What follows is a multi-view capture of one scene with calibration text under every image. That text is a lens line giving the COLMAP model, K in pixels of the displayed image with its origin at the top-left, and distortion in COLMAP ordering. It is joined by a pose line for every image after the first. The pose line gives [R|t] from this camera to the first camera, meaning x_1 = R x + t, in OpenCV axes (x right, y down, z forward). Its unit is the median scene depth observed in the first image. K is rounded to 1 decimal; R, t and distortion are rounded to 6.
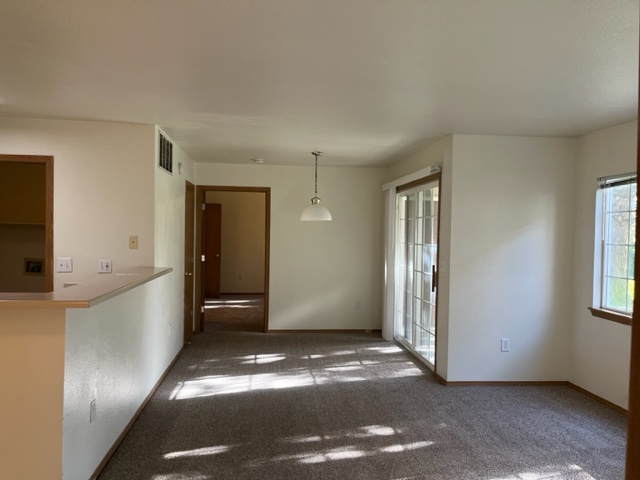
lens RADIAL K [[488.5, 0, 320.0], [0, 488.5, 240.0], [0, 0, 1]] dist [0.077950, -0.104637]
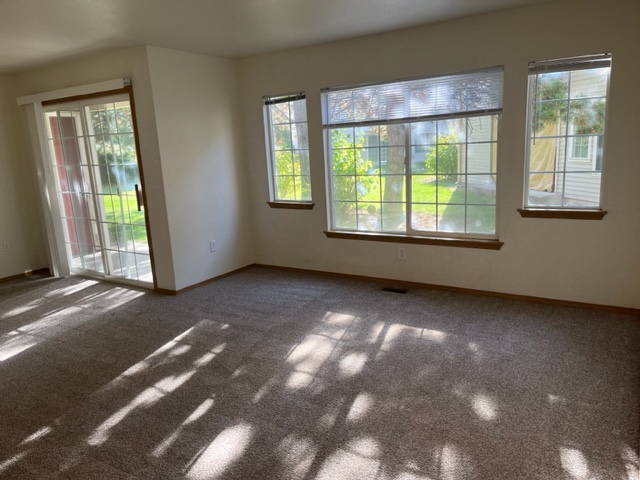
lens RADIAL K [[488.5, 0, 320.0], [0, 488.5, 240.0], [0, 0, 1]] dist [0.077950, -0.104637]
pose [[0.621761, -0.205449, 0.755781, -0.330869], [0.076945, 0.976337, 0.202103, -0.011468], [-0.779418, -0.067506, 0.622856, 0.102778]]
